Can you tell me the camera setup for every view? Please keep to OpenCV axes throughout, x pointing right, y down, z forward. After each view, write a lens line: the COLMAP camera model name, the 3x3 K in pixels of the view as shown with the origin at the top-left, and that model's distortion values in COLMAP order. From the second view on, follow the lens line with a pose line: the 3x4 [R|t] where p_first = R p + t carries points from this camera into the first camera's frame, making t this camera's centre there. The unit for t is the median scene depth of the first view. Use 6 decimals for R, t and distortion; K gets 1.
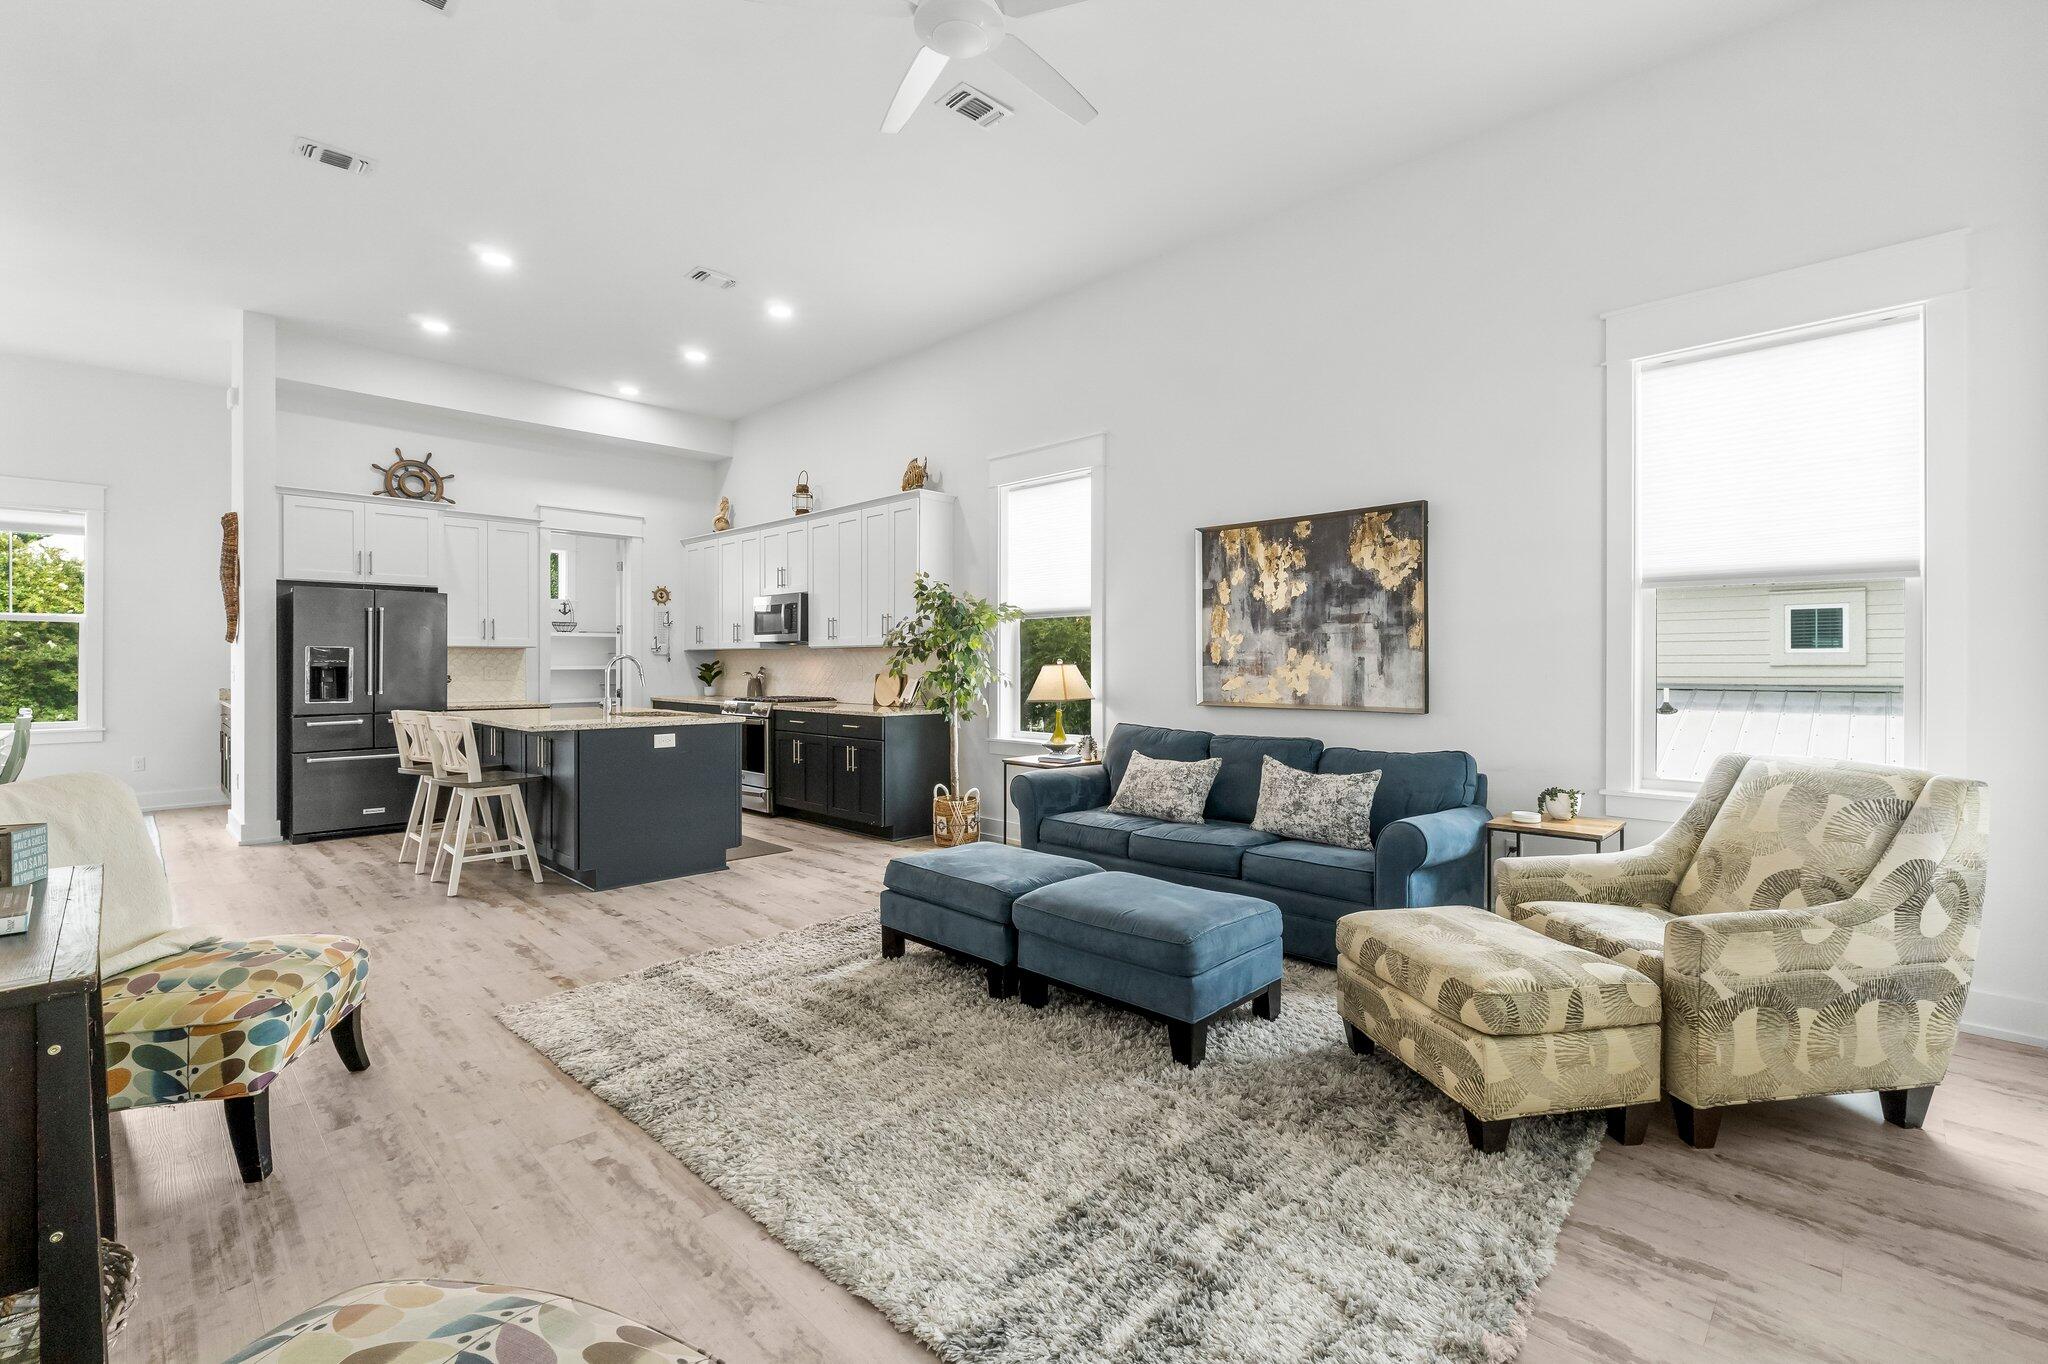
lens RADIAL K [[885.4, 0, 1035.2], [0, 885.4, 672.2], [0, 0, 1]] dist [-0.017610, 0.000242]
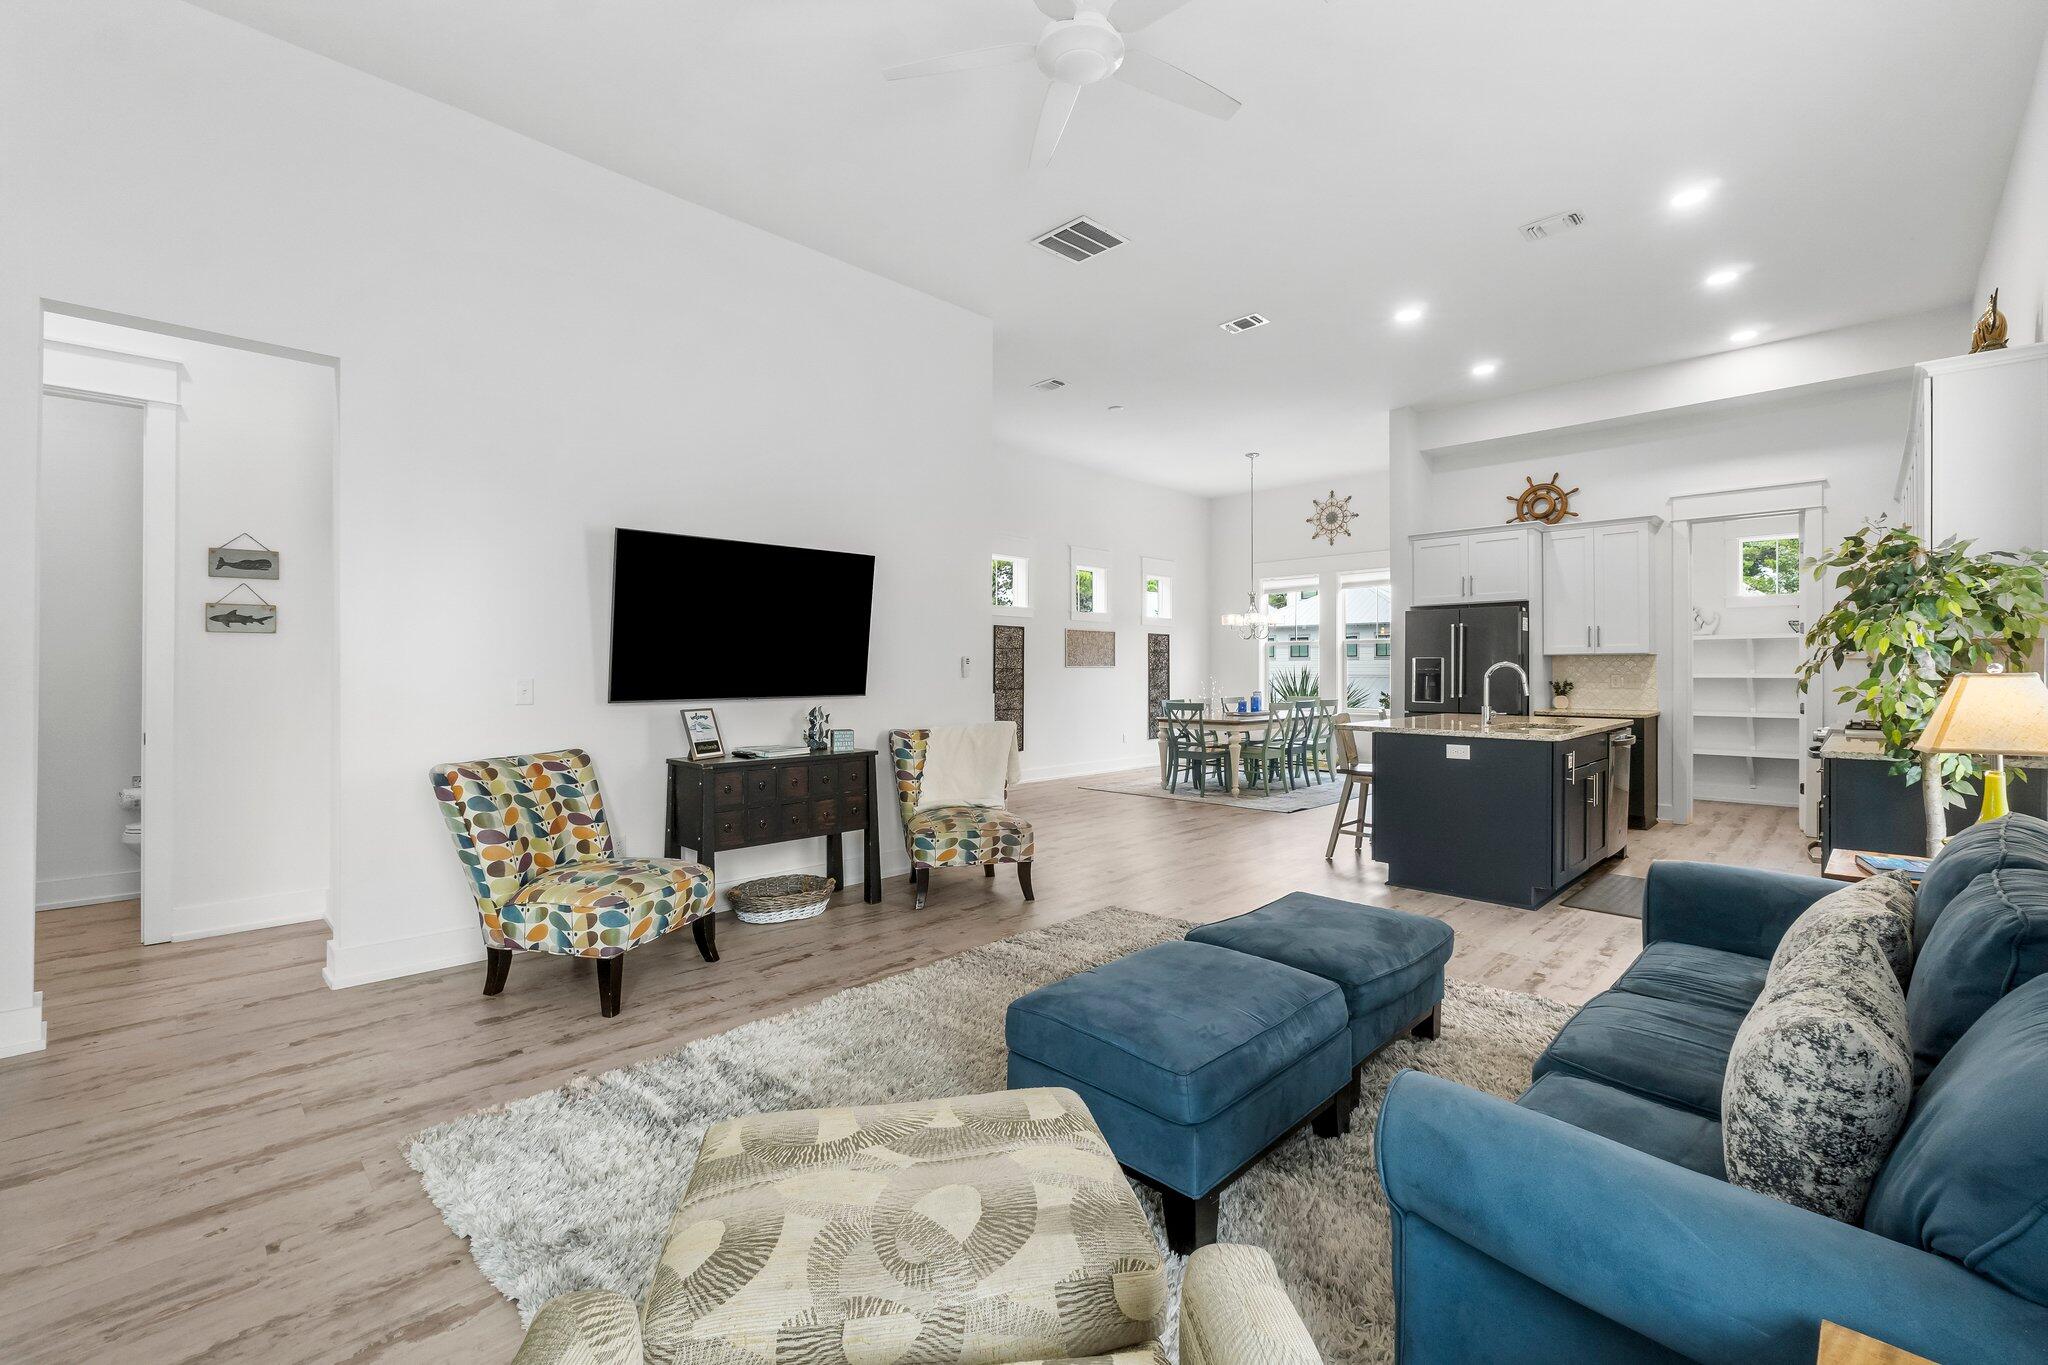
lens RADIAL K [[885.4, 0, 1038.8], [0, 885.4, 666.0], [0, 0, 1]] dist [-0.017610, 0.000242]
pose [[-0.020852, -0.005737, -0.999766, 0.569858], [-0.013702, 0.999891, -0.005452, -0.003852], [0.999689, 0.013585, -0.020928, 0.592715]]
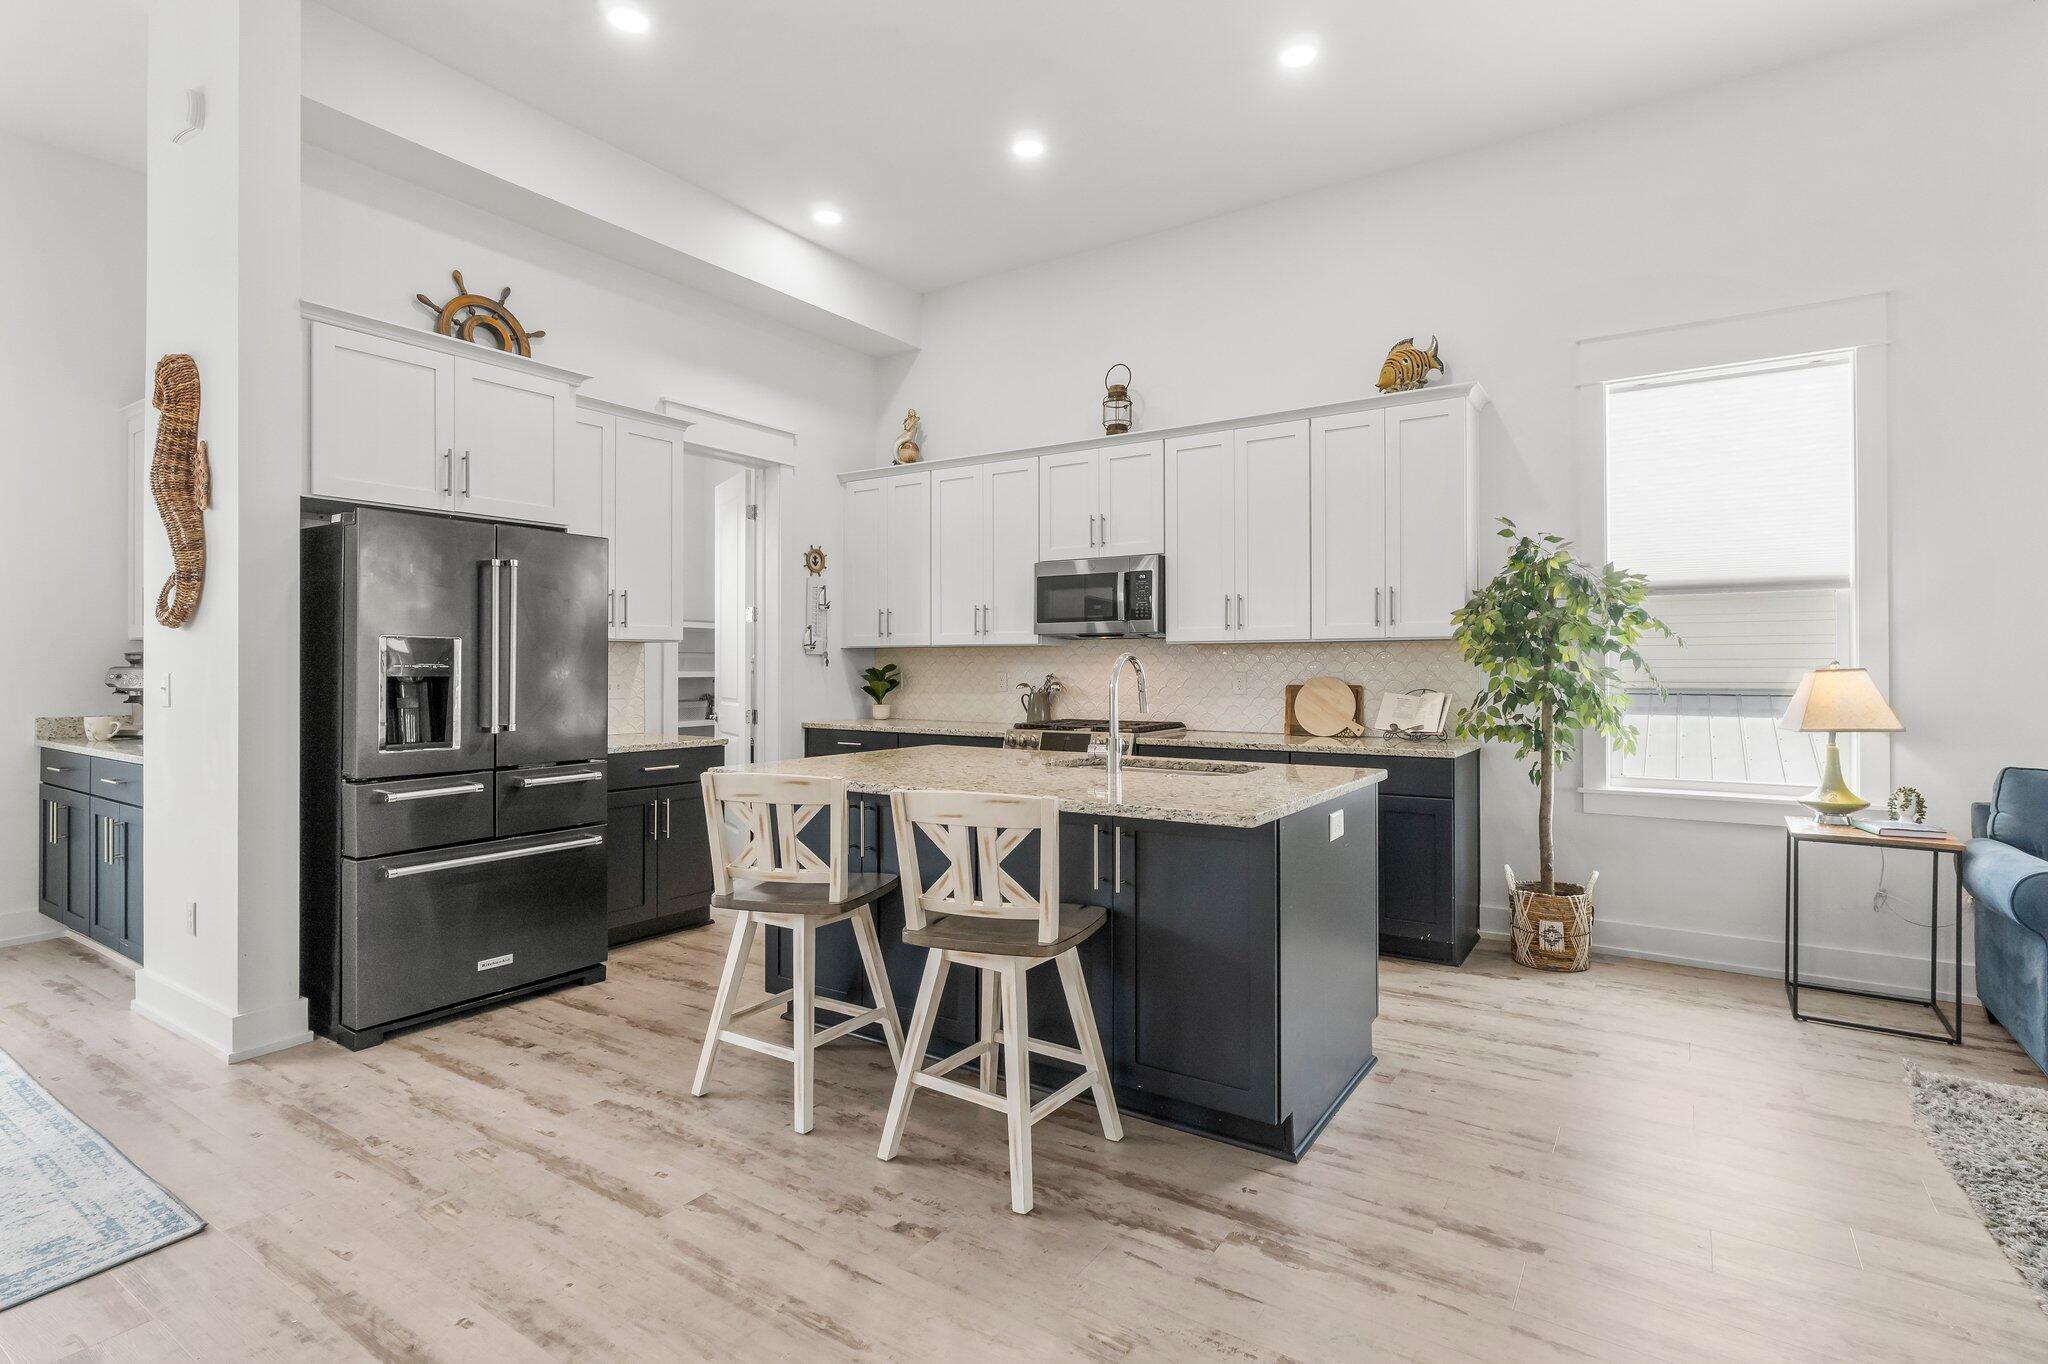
lens RADIAL K [[994.5, 0, 1021.5], [0, 994.5, 668.3], [0, 0, 1]] dist [-0.001436, -0.000516]
pose [[0.983645, -0.002825, 0.180095, -0.719538], [0.004531, 0.999949, -0.009058, -0.005669], [-0.180060, 0.009726, 0.983607, 0.489763]]
